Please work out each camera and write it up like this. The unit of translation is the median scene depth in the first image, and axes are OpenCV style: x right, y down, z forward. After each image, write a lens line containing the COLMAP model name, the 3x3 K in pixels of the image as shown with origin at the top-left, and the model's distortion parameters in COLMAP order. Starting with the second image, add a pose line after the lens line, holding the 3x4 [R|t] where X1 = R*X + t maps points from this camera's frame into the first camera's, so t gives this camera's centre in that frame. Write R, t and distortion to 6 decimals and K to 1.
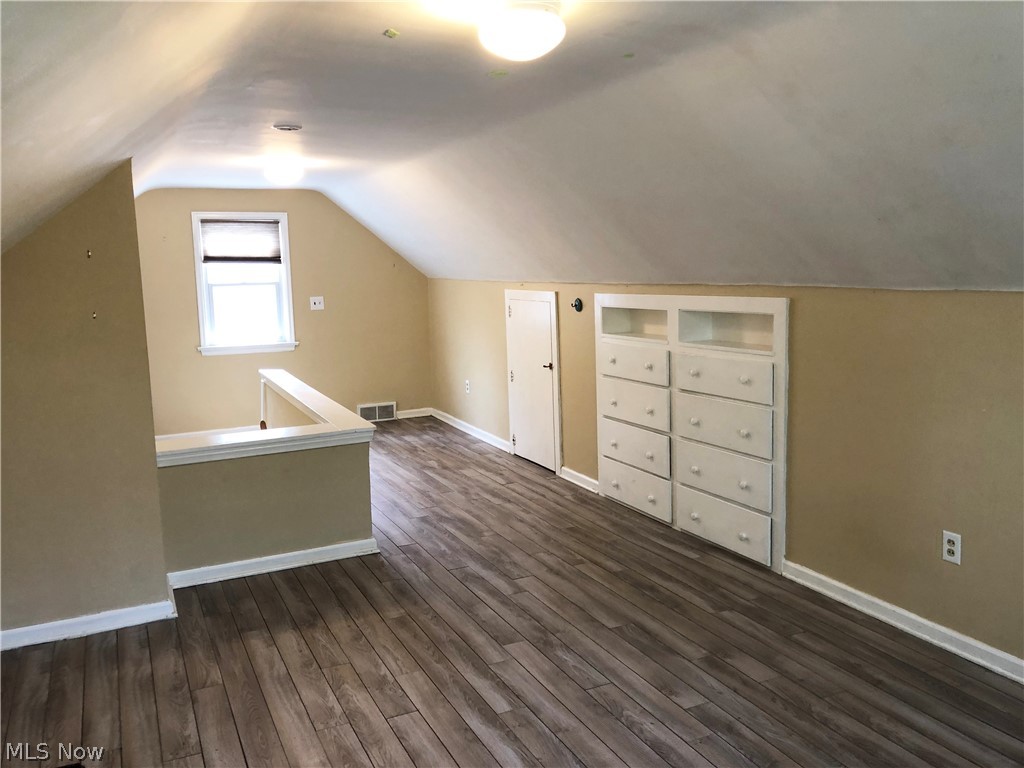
lens RADIAL K [[834.0, 0, 512.9], [0, 834.0, 383.1], [0, 0, 1]] dist [0.044315, -0.038056]
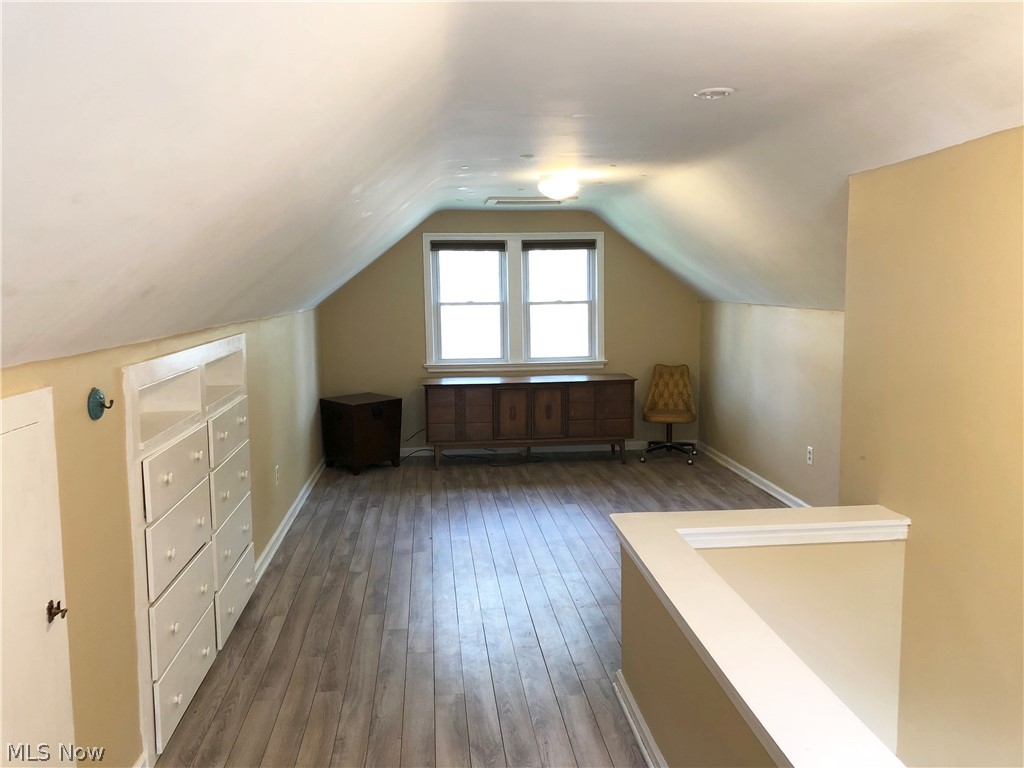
lens RADIAL K [[834.0, 0, 513.2], [0, 834.0, 382.9], [0, 0, 1]] dist [0.044315, -0.038056]
pose [[-0.942336, -0.005239, 0.334627, -0.344465], [0.077543, 0.969250, 0.233541, -0.247298], [-0.325561, 0.246022, -0.912953, 1.744845]]
